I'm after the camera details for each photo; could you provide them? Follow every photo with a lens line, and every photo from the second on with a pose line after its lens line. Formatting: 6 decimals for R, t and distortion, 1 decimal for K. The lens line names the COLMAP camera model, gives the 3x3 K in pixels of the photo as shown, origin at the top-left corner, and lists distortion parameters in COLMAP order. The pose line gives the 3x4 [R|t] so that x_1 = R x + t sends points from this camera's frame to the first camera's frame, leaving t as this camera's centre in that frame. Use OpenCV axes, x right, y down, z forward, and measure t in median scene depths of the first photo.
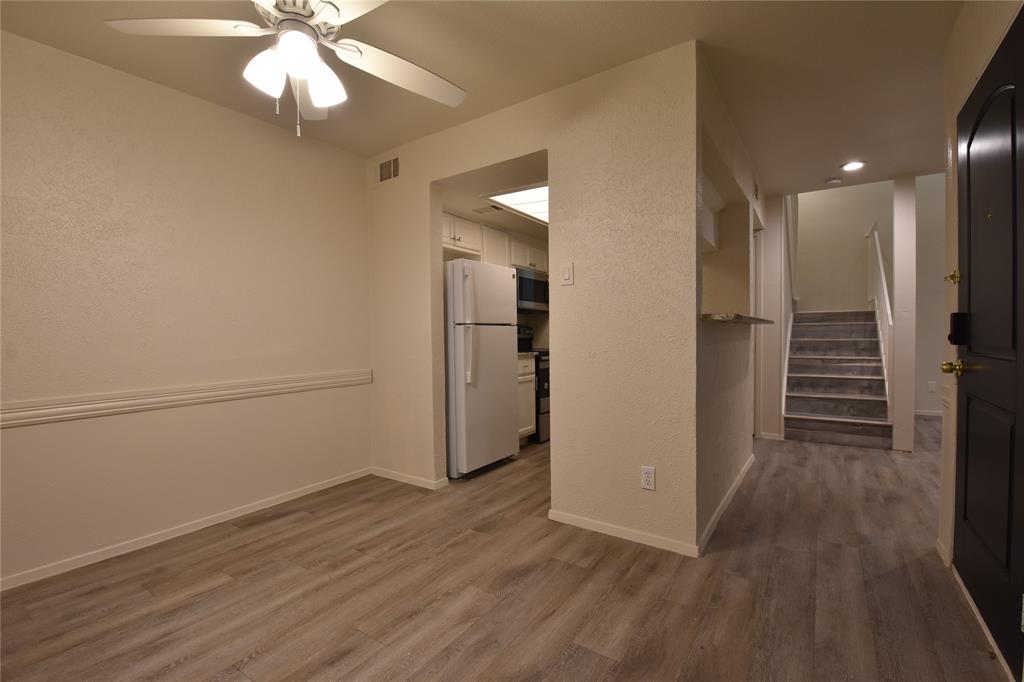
lens RADIAL K [[448.4, 0, 515.3], [0, 448.4, 346.1], [0, 0, 1]] dist [0.006353, -0.016596]
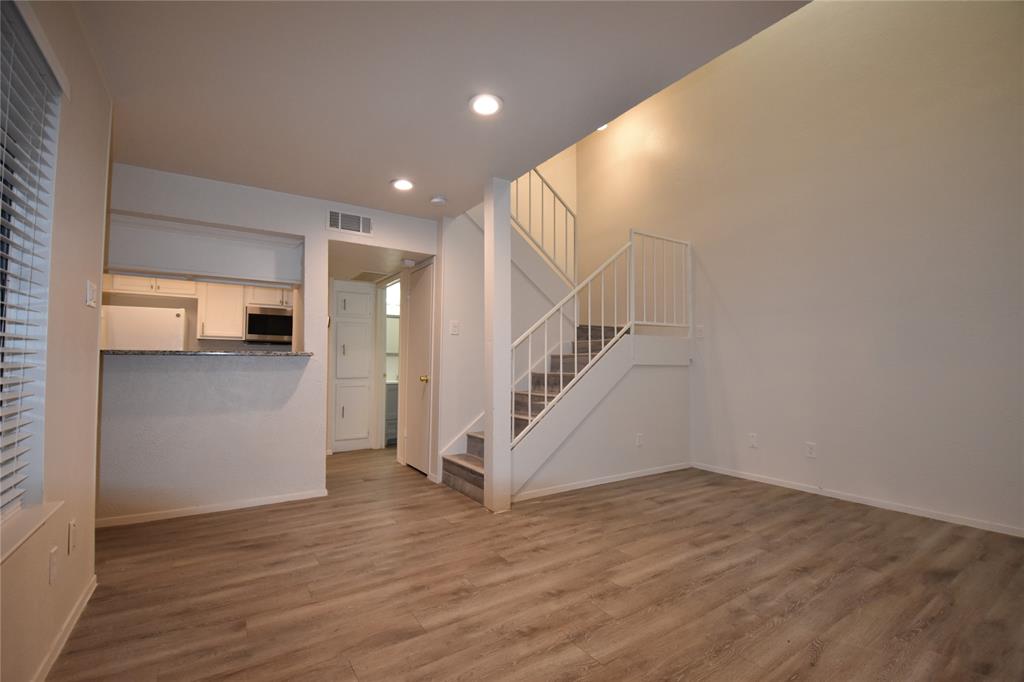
lens RADIAL K [[448.4, 0, 518.1], [0, 448.4, 340.4], [0, 0, 1]] dist [0.006353, -0.016596]
pose [[0.925670, -0.012755, -0.378118, 1.203169], [-0.018098, 0.996795, -0.077930, -0.010817], [0.377900, 0.078981, 0.922472, 0.229146]]
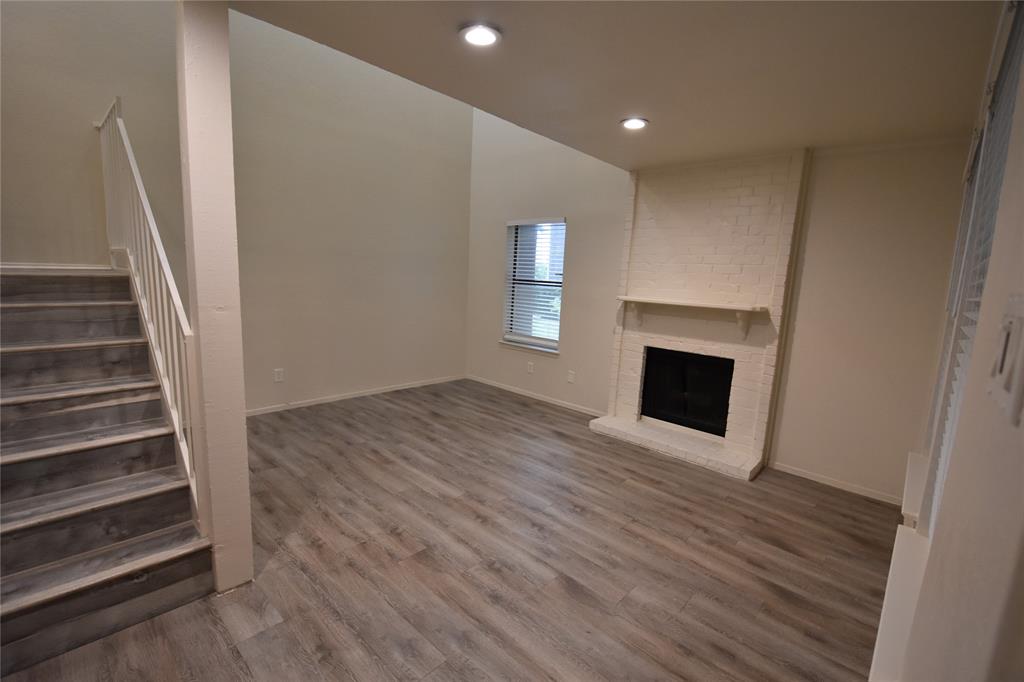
lens RADIAL K [[448.4, 0, 520.5], [0, 448.4, 338.1], [0, 0, 1]] dist [0.006353, -0.016596]
pose [[0.141748, -0.129795, 0.981357, 0.447956], [-0.015498, 0.990954, 0.133303, -0.109343], [-0.989781, -0.034104, 0.138454, 0.608630]]
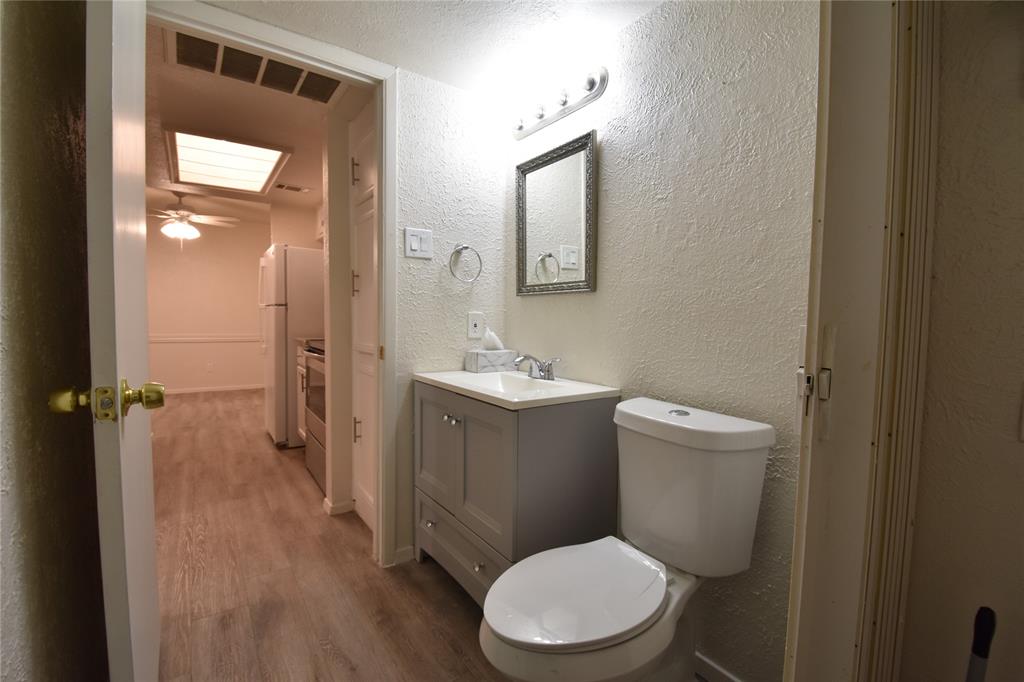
lens RADIAL K [[448.4, 0, 514.2], [0, 448.4, 346.6], [0, 0, 1]] dist [0.006353, -0.016596]
pose [[-0.347481, 0.058408, -0.935866, 0.658970], [-0.045920, 0.995801, 0.079198, -0.053131], [0.936562, 0.070495, -0.343339, 1.690027]]
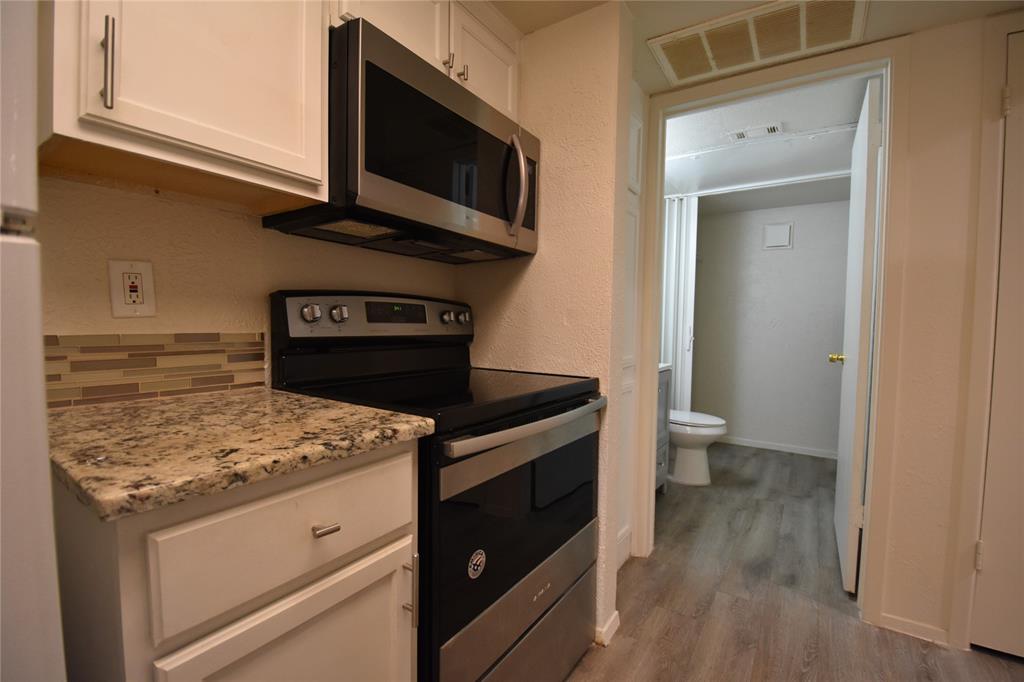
lens RADIAL K [[448.4, 0, 519.8], [0, 448.4, 344.5], [0, 0, 1]] dist [0.006353, -0.016596]
pose [[0.999518, 0.024842, 0.018615, 0.091357], [-0.025228, 0.999464, 0.020846, -0.025926], [-0.018087, -0.021306, 0.999609, 0.870097]]
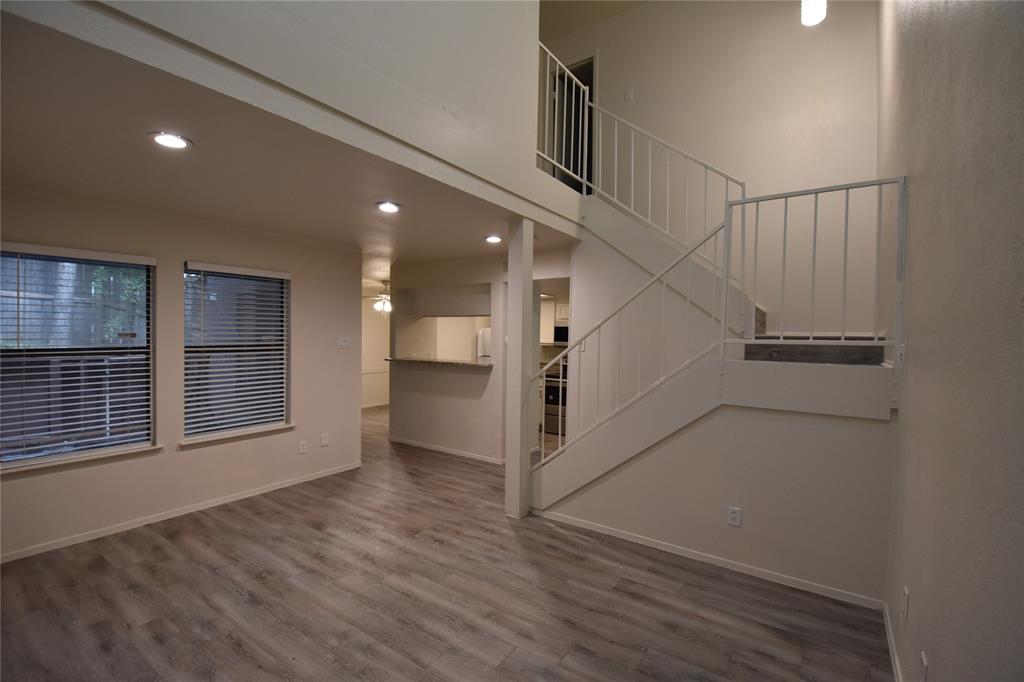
lens RADIAL K [[448.4, 0, 519.8], [0, 448.4, 340.8], [0, 0, 1]] dist [0.006353, -0.016596]
pose [[-0.000601, 0.017352, -0.999849, 1.772710], [-0.045075, 0.998833, 0.017361, -0.140183], [0.998983, 0.045079, 0.000182, 0.977282]]
